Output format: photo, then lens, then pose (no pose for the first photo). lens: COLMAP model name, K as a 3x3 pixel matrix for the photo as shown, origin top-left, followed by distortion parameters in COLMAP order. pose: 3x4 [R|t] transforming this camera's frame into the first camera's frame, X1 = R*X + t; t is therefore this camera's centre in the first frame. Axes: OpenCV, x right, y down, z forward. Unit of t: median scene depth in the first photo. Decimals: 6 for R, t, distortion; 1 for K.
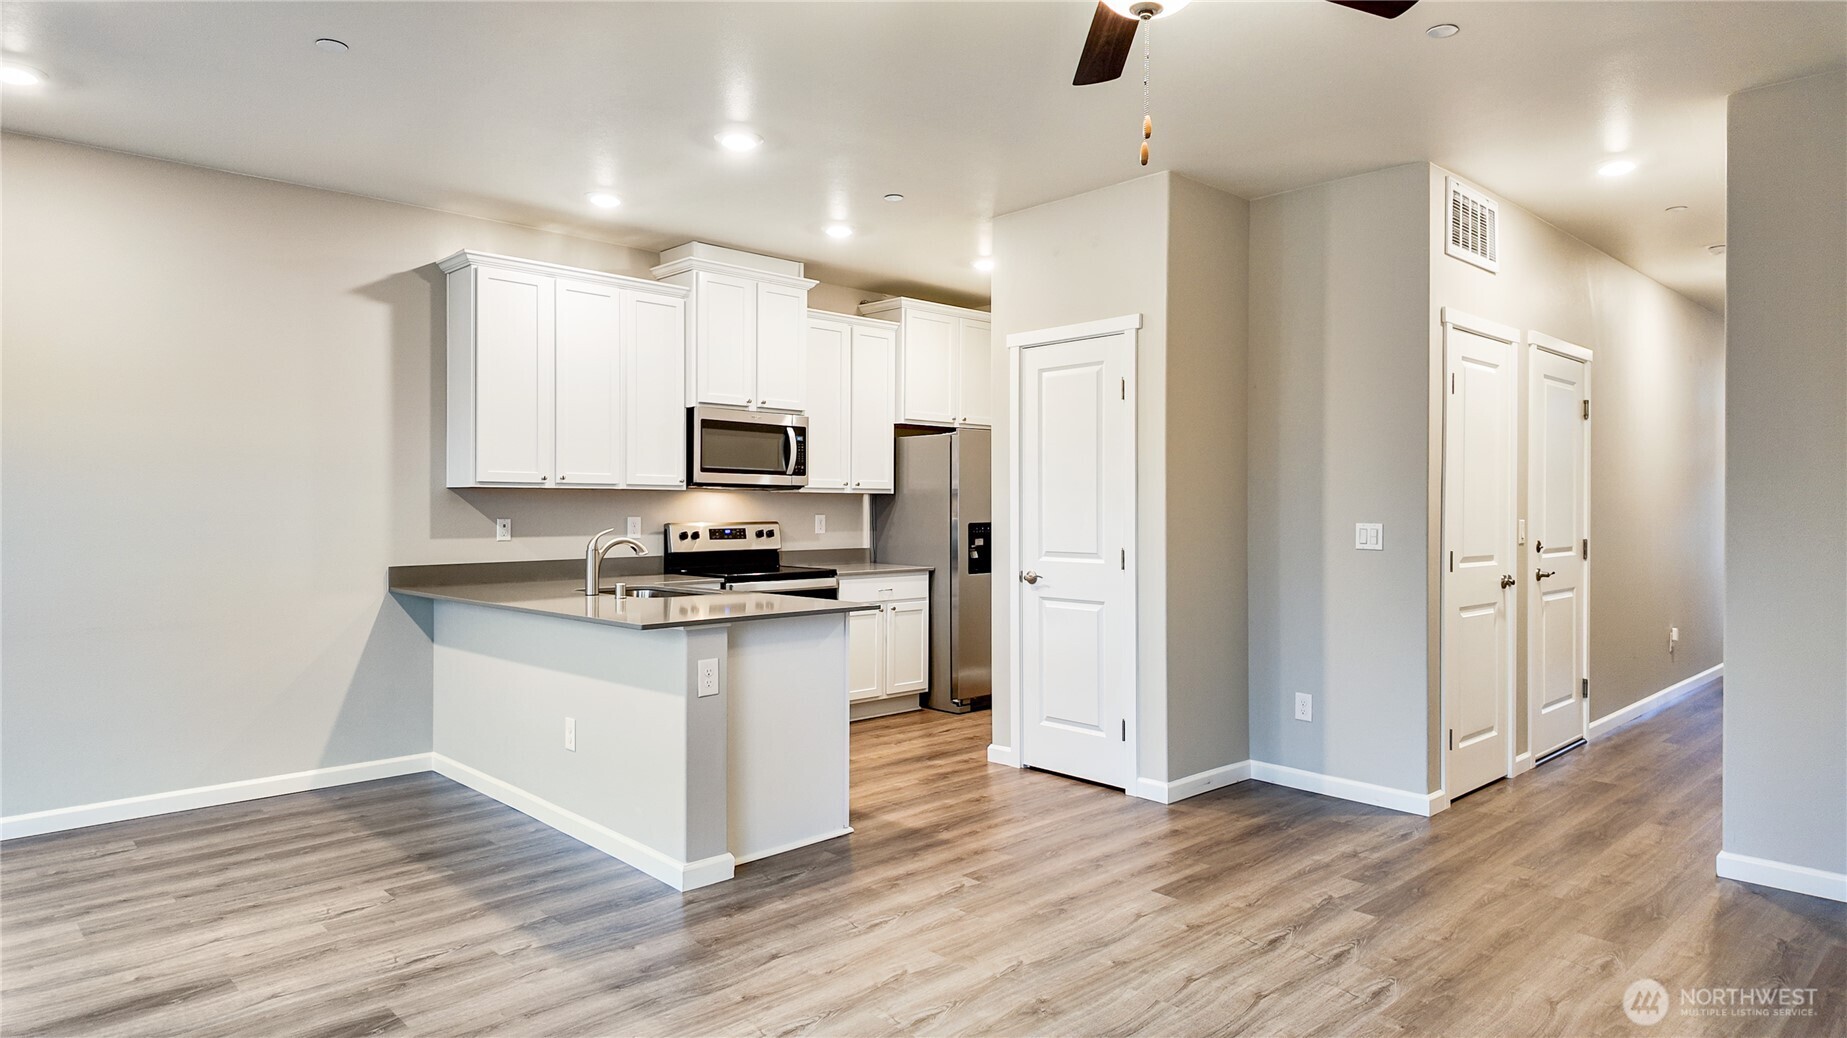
lens RADIAL K [[1077.1, 0, 922.6], [0, 1077.1, 500.6], [0, 0, 1]] dist [0.052467, -0.042992]
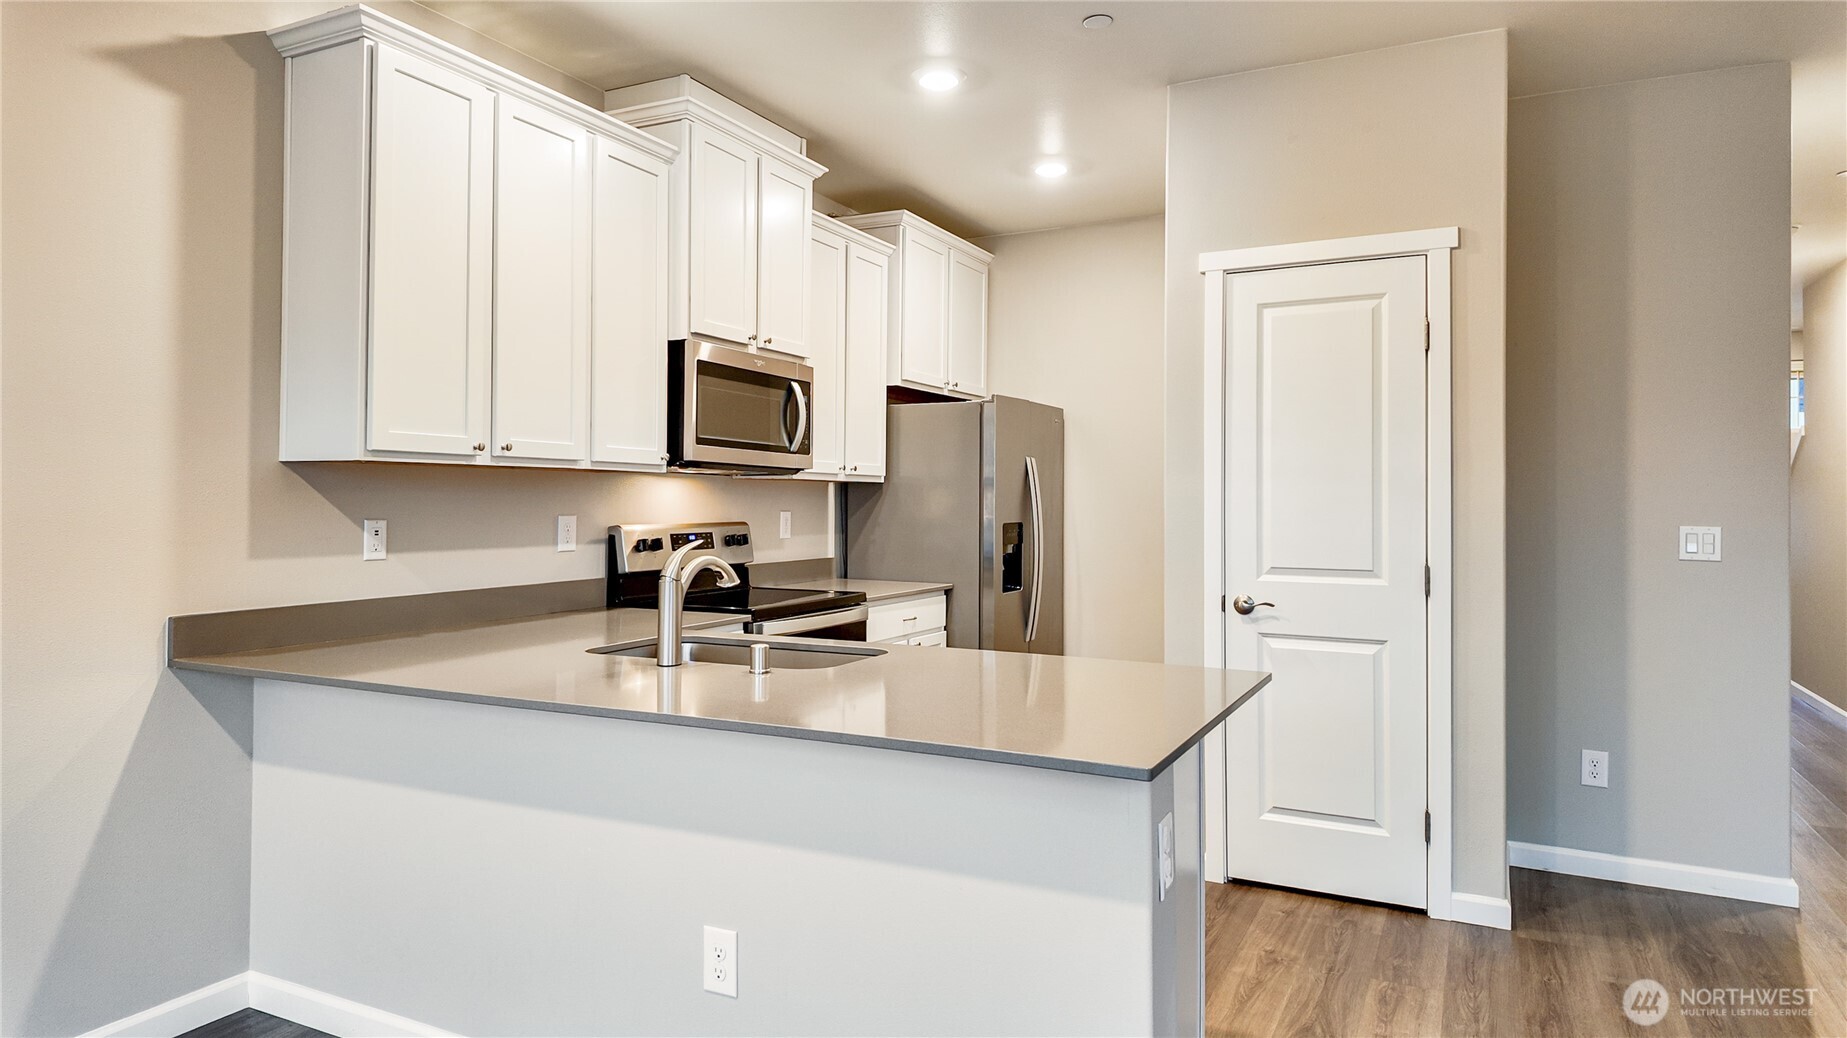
lens RADIAL K [[1091.3, 0, 924.3], [0, 1091.3, 482.6], [0, 0, 1]] dist [0.000331, -0.001197]
pose [[0.944846, 0.009825, 0.327369, -0.319464], [-0.006779, 0.999922, -0.010446, 0.001693], [-0.327446, 0.007651, 0.944839, 0.403145]]
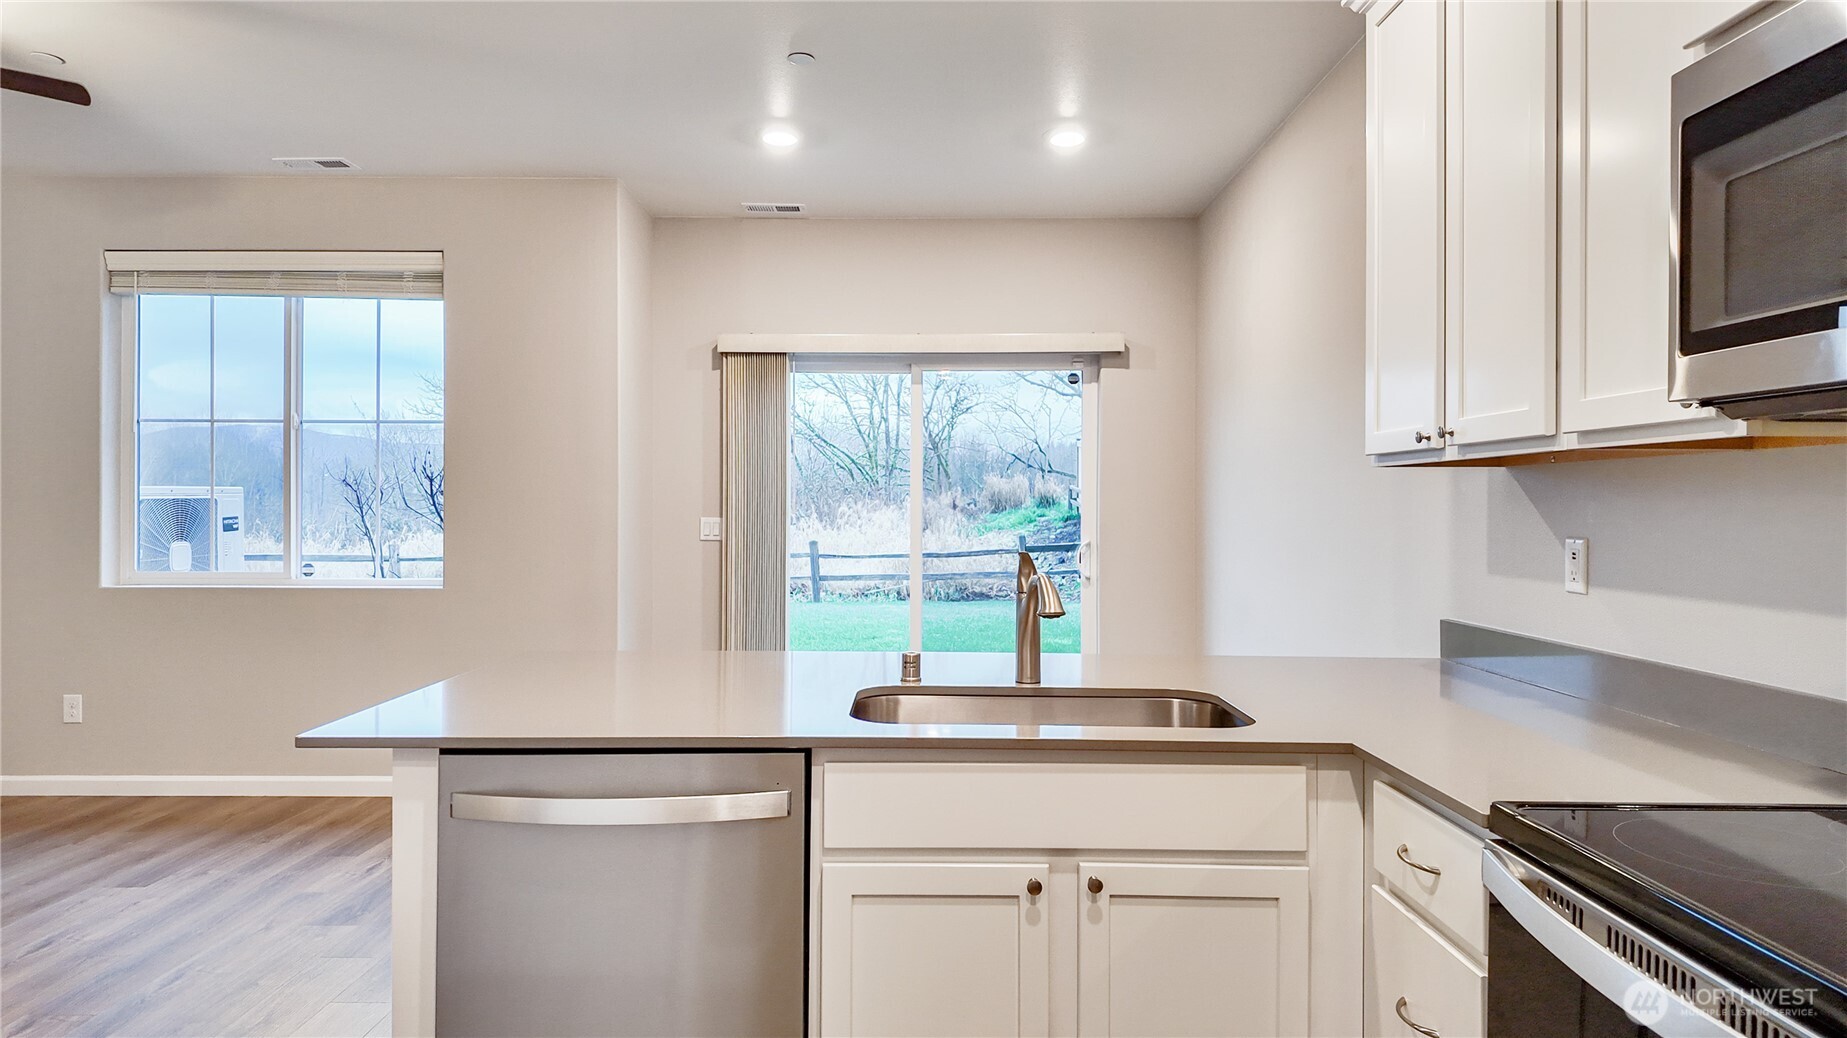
lens RADIAL K [[1070.1, 0, 923.5], [0, 1070.1, 519.0], [0, 0, 1]] dist [0.048670, -0.039668]
pose [[-0.695001, 0.004921, -0.718992, 0.070462], [0.001492, 0.999984, 0.005403, 0.007487], [0.719007, 0.002682, -0.694997, 1.159794]]
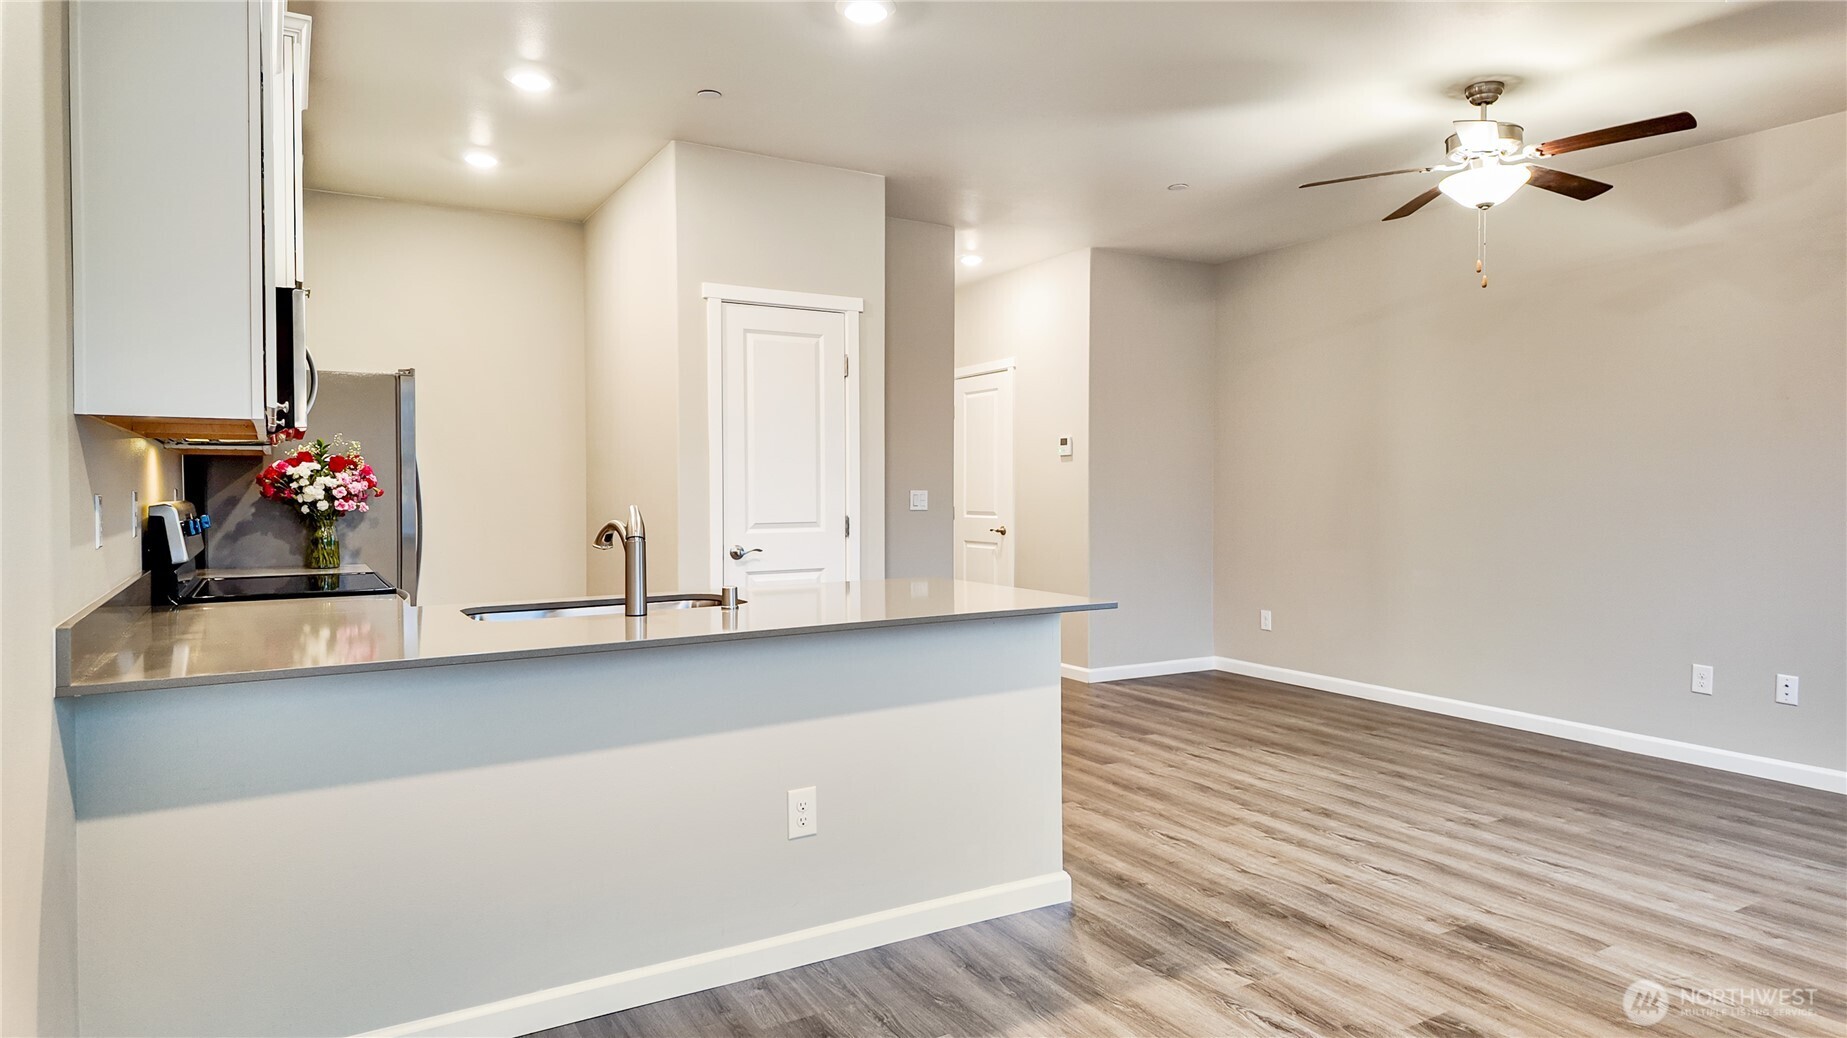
lens RADIAL K [[1070.1, 0, 923.5], [0, 1070.1, 519.0], [0, 0, 1]] dist [0.048670, -0.039668]
pose [[0.226126, -0.033310, 0.973528, -0.756302], [-0.004539, 0.999368, 0.035248, 0.008898], [-0.974087, -0.012390, 0.225832, 0.629439]]
